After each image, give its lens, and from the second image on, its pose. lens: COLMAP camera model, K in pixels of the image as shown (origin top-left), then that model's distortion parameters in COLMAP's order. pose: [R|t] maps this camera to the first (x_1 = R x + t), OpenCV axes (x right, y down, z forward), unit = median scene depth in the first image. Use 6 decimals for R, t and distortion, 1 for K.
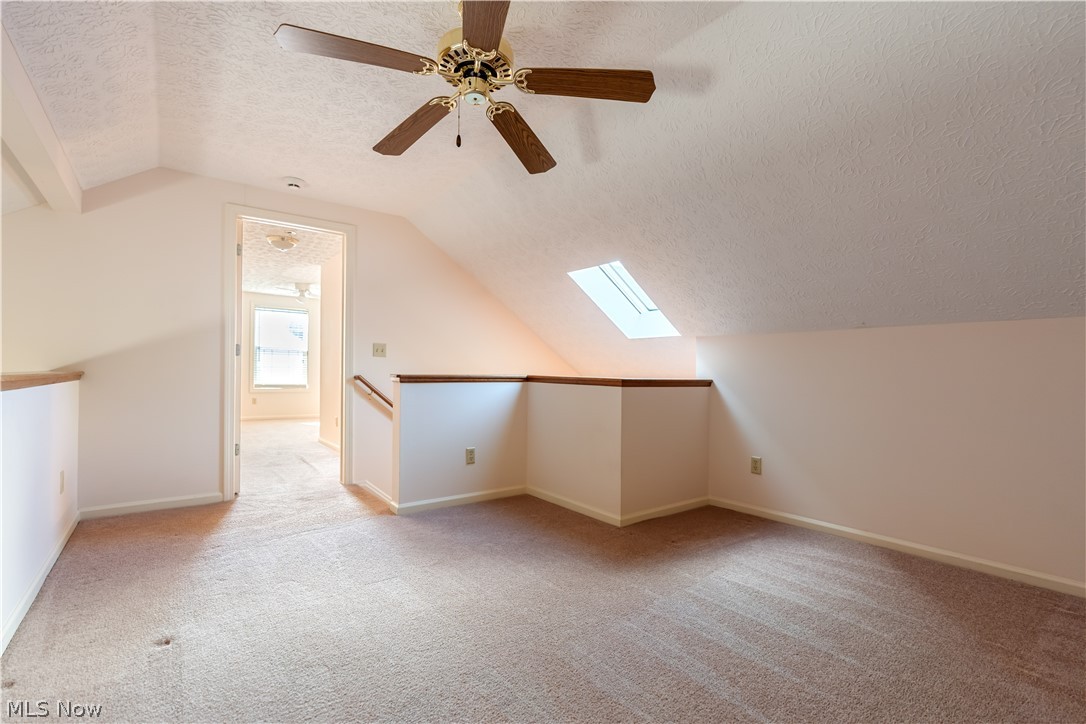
lens RADIAL K [[498.2, 0, 538.7], [0, 498.2, 368.7], [0, 0, 1]] dist [-0.004521, 0.001758]
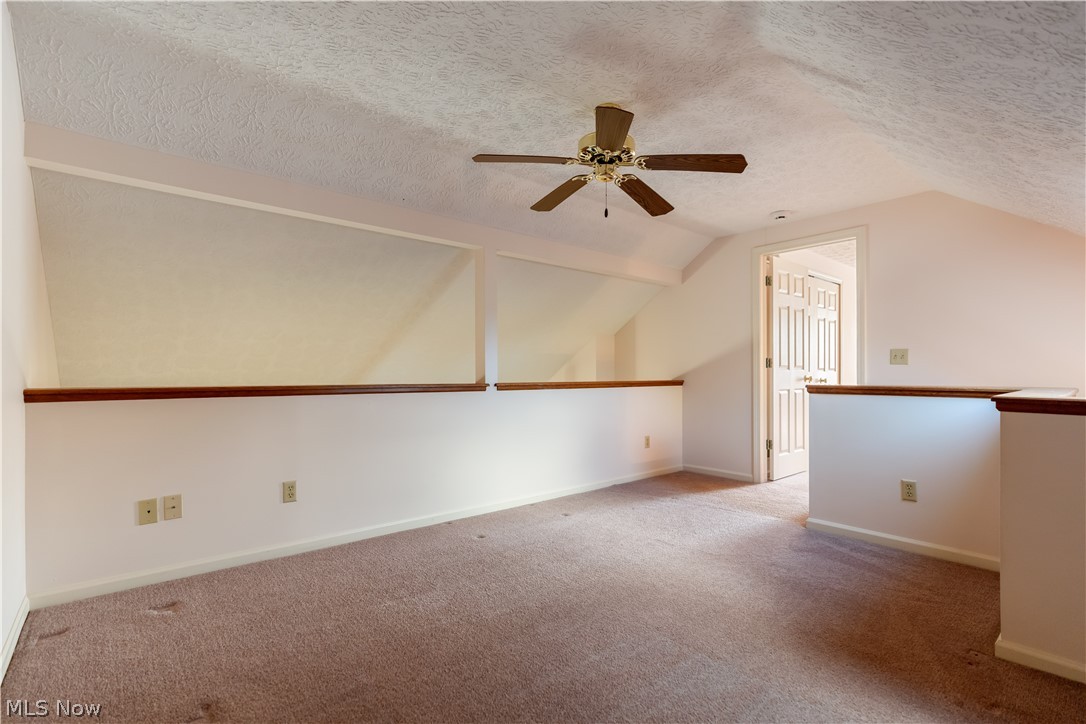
lens RADIAL K [[501.4, 0, 542.5], [0, 501.4, 379.0], [0, 0, 1]] dist [-0.001356, 0.000781]
pose [[0.054408, 0.002325, -0.998516, 0.717547], [0.005400, 0.999982, 0.002623, -0.005653], [0.998504, -0.005535, 0.054394, 0.449604]]
